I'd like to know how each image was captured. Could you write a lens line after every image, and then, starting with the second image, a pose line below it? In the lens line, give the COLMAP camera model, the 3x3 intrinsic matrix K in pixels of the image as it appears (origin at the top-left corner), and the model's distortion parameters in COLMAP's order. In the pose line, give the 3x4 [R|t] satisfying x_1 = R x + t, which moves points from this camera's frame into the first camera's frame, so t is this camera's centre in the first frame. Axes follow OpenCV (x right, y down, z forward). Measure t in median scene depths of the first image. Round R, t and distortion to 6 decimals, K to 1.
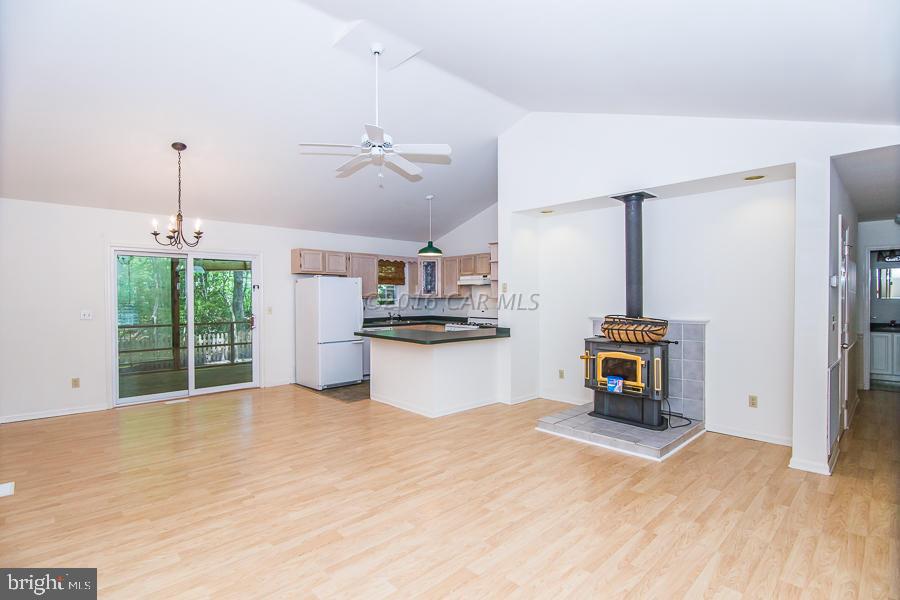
lens RADIAL K [[438.2, 0, 450.3], [0, 438.2, 300.5], [0, 0, 1]] dist [-0.021307, 0.001461]
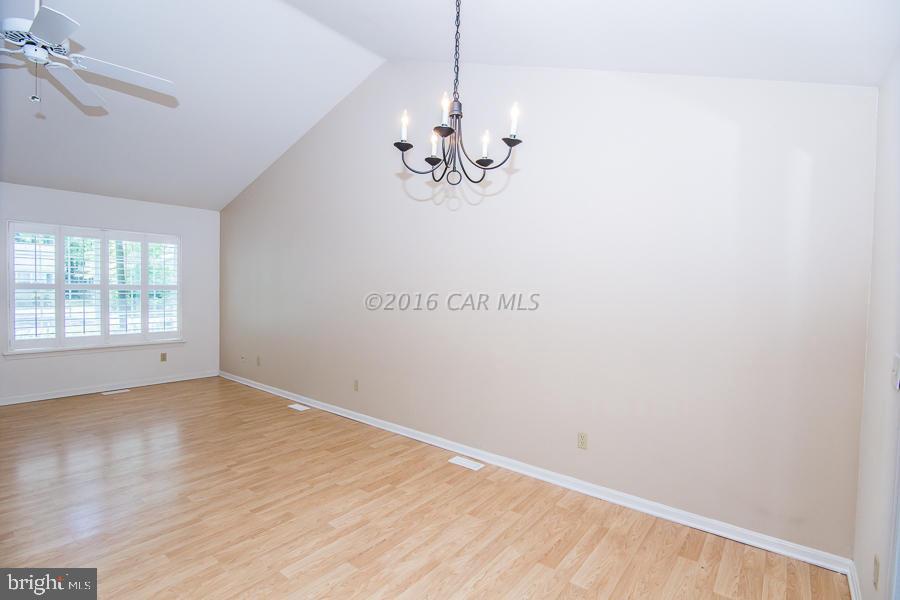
lens RADIAL K [[438.2, 0, 449.7], [0, 438.2, 302.2], [0, 0, 1]] dist [-0.021307, 0.001461]
pose [[-0.990032, -0.015615, -0.139971, -0.422041], [-0.022083, 0.998753, 0.044775, -0.018108], [0.139097, 0.047420, -0.989143, 1.070703]]
